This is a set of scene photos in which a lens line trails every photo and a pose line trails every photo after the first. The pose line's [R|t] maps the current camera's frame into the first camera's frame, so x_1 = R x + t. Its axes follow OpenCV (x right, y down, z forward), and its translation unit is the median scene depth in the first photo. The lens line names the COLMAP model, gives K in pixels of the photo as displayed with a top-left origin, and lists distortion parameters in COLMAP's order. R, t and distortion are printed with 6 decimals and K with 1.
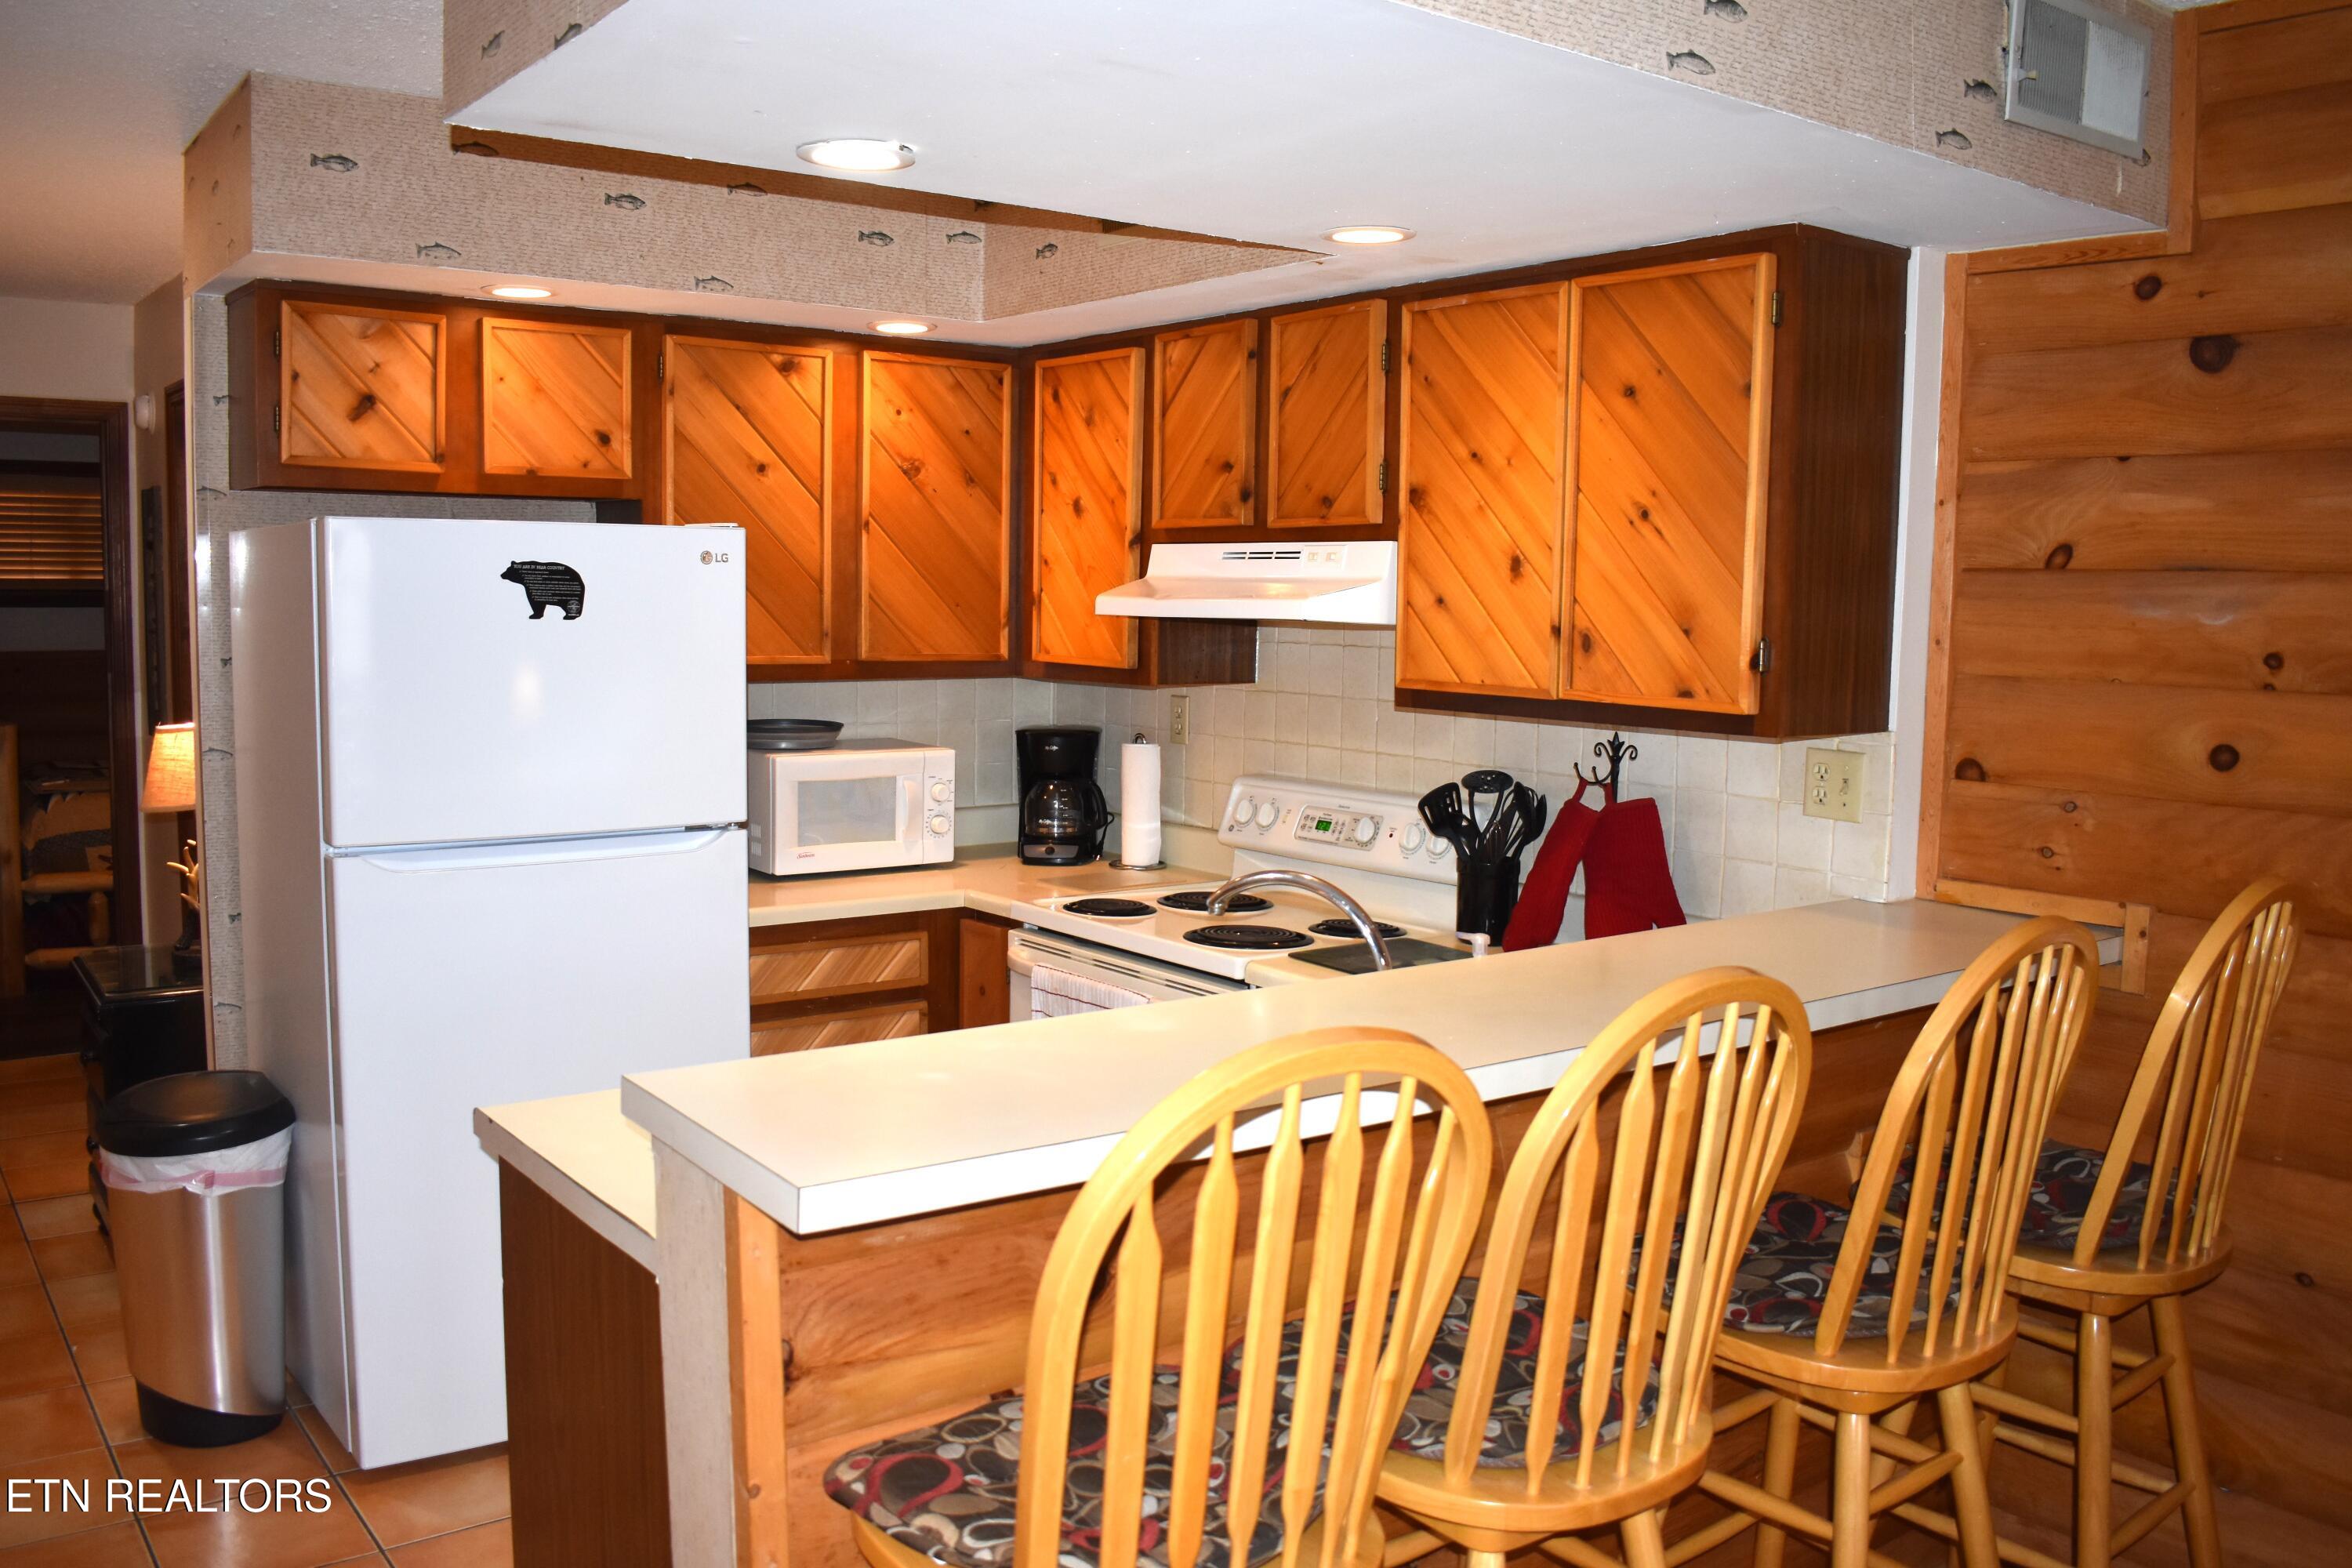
lens RADIAL K [[1821.1, 0, 1176.0], [0, 1821.1, 784.0], [0, 0, 1]] dist [-0.095727, 0.009874]
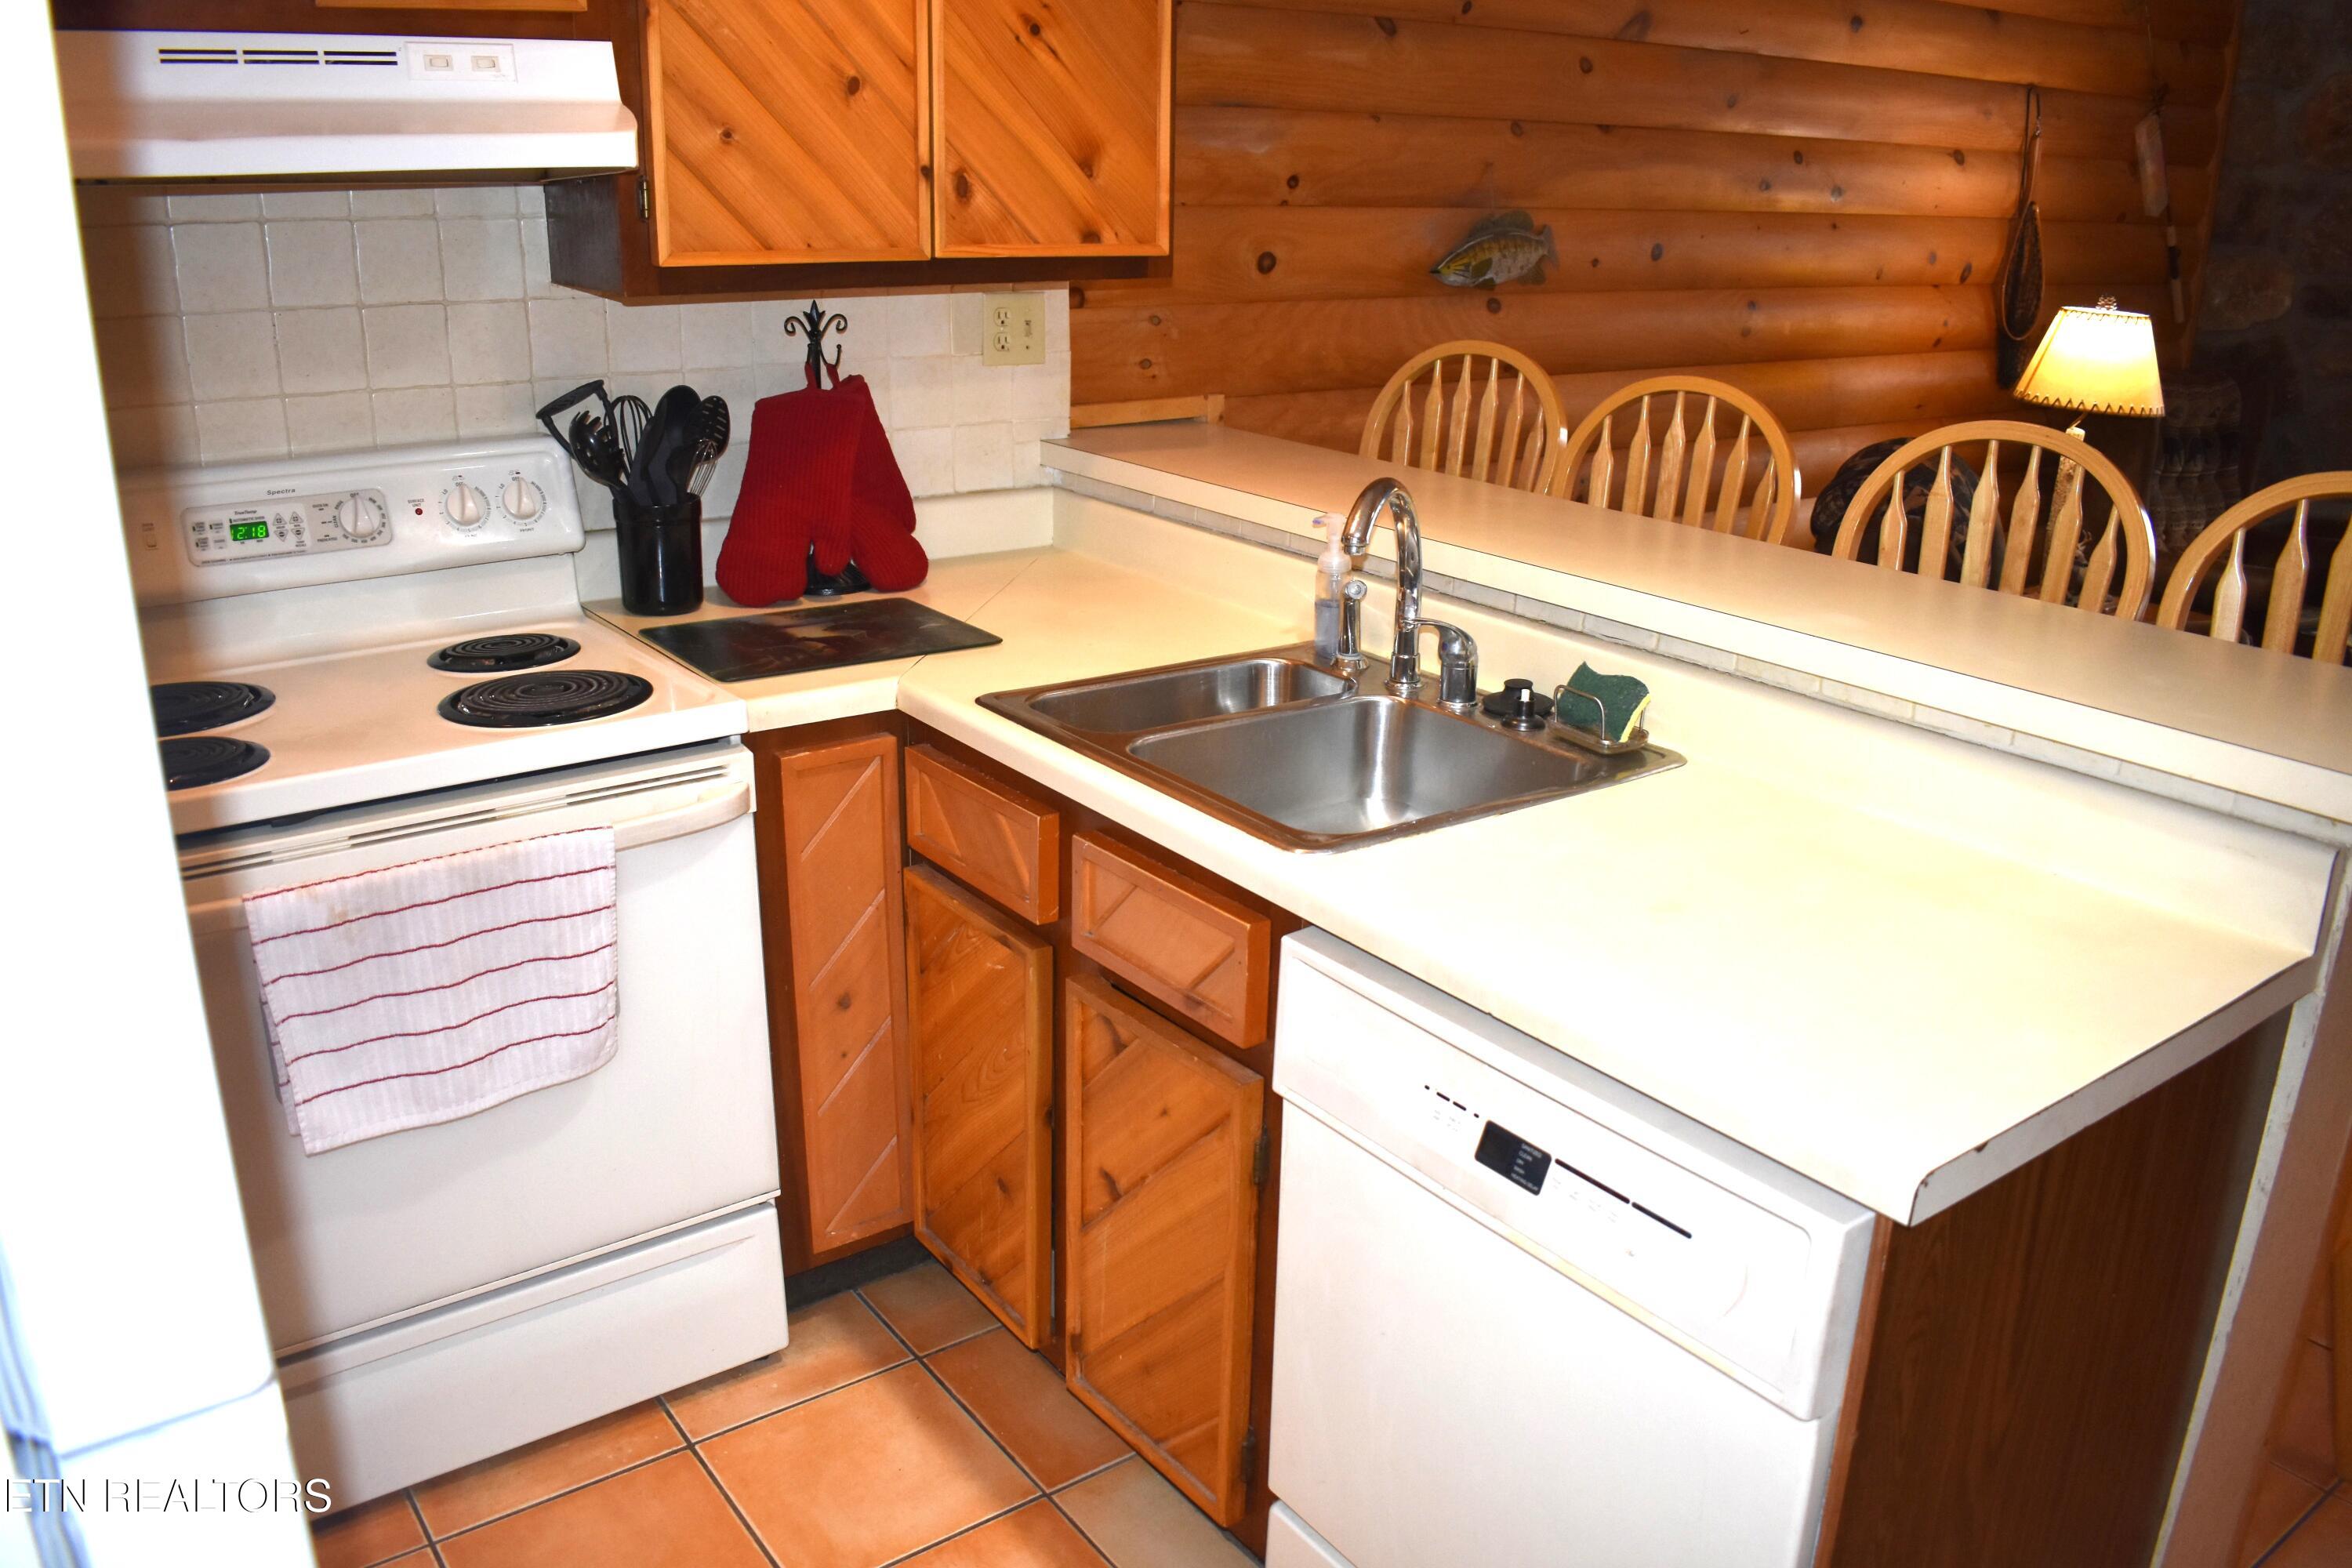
lens RADIAL K [[1821.1, 0, 1176.0], [0, 1821.1, 784.0], [0, 0, 1]] dist [-0.095727, 0.009874]
pose [[0.033729, -0.337631, 0.940674, -0.660174], [0.089613, 0.938440, 0.333616, -0.090536], [-0.995405, 0.073044, 0.061909, 0.905336]]
